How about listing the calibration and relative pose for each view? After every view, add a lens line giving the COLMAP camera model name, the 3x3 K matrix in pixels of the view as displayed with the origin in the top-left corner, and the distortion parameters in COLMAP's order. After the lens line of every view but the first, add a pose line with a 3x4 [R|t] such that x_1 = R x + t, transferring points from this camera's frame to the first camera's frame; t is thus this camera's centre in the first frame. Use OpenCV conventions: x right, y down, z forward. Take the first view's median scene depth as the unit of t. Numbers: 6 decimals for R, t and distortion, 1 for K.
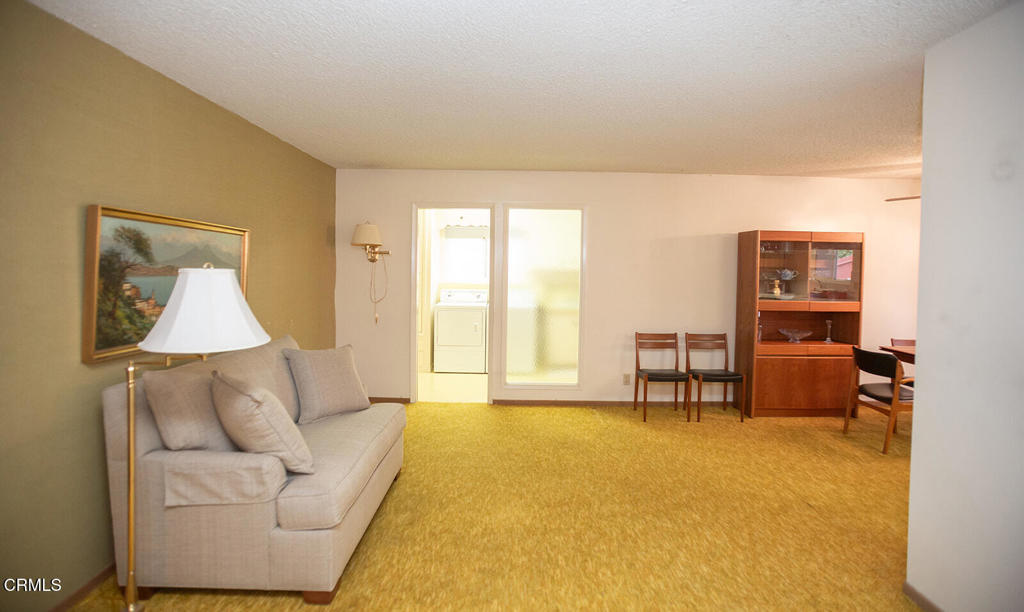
lens RADIAL K [[500.9, 0, 504.6], [0, 500.9, 283.2], [0, 0, 1]] dist [-0.044518, 0.014194]
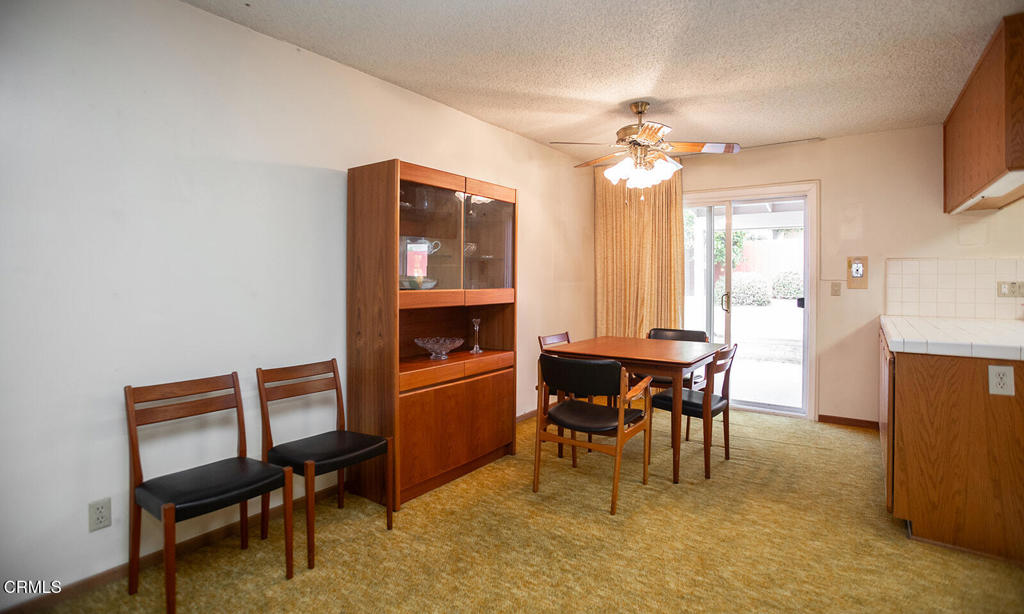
lens RADIAL K [[500.9, 0, 512.2], [0, 500.9, 284.4], [0, 0, 1]] dist [-0.044518, 0.014194]
pose [[0.573682, -0.013421, 0.818968, 0.137157], [0.034878, 0.999359, -0.008054, 0.037080], [-0.818335, 0.033185, 0.573782, 0.580826]]
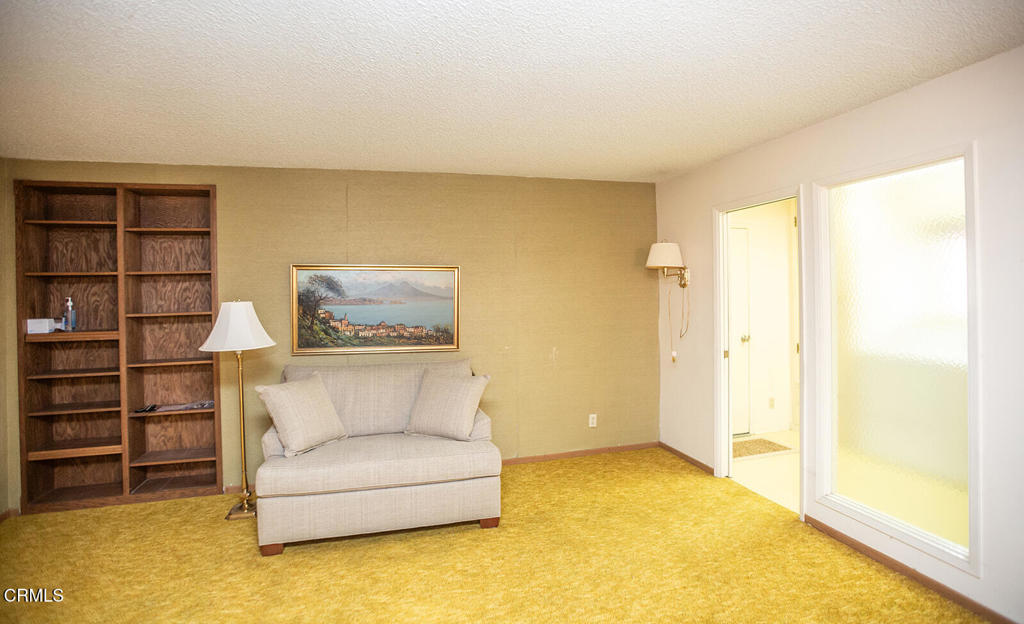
lens RADIAL K [[500.9, 0, 512.7], [0, 500.9, 309.4], [0, 0, 1]] dist [-0.044518, 0.014194]
pose [[0.278703, 0.011753, -0.960305, 0.474277], [-0.014146, 0.999867, 0.008132, -0.010788], [0.960273, 0.011318, 0.278833, 0.555628]]
